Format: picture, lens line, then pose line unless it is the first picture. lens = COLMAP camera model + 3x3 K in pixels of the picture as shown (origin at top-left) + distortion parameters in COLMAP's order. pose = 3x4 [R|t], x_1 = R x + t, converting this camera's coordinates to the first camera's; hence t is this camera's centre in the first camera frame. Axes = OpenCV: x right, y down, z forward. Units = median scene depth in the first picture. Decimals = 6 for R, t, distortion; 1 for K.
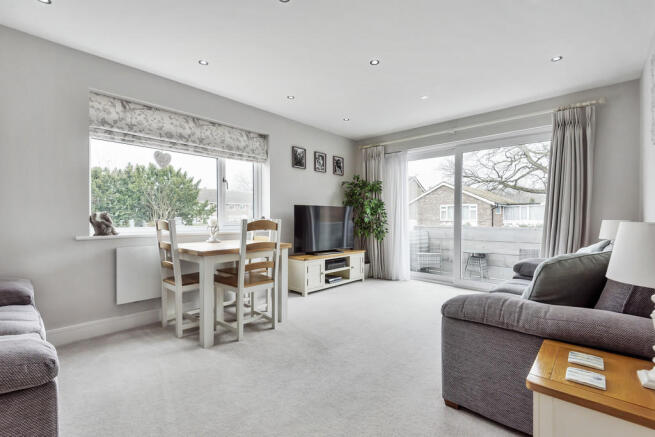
lens RADIAL K [[295.9, 0, 323.4], [0, 295.9, 220.2], [0, 0, 1]] dist [-0.003814, -0.002473]
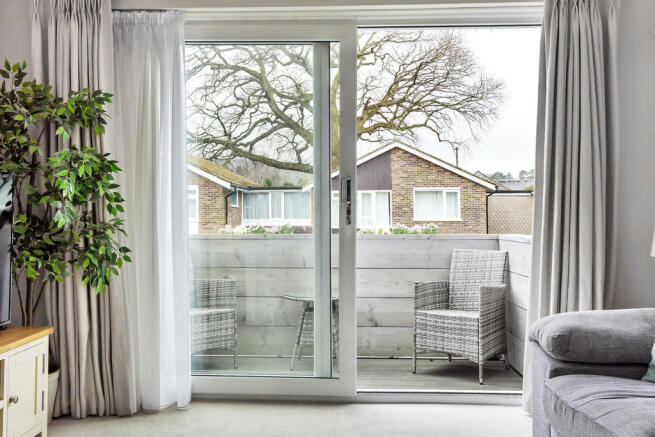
lens RADIAL K [[650.6, 0, 321.6], [0, 650.6, 193.3], [0, 0, 1]] dist [0.012141, 0.000000]
pose [[0.756459, 0.018450, 0.653781, -0.072138], [0.009321, 0.999196, -0.038983, 0.000127], [-0.653974, 0.035583, 0.755679, 0.335821]]
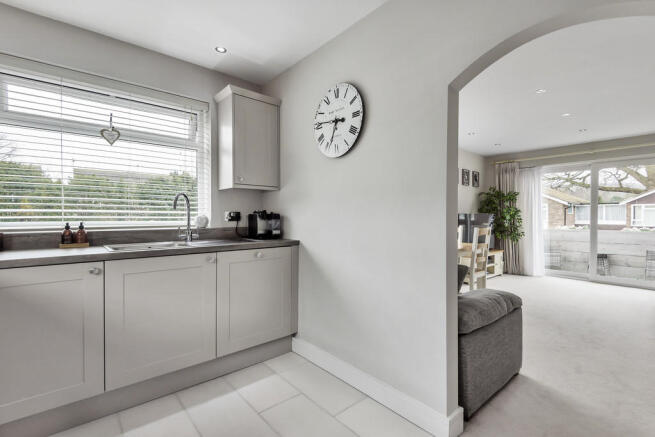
lens RADIAL K [[295.9, 0, 326.6], [0, 295.9, 218.9], [0, 0, 1]] dist [-0.003814, -0.002473]
pose [[0.992911, 0.000538, -0.118858, -0.408799], [-0.000403, 0.999999, 0.001158, -0.024587], [0.118859, -0.001102, 0.992911, -0.259038]]
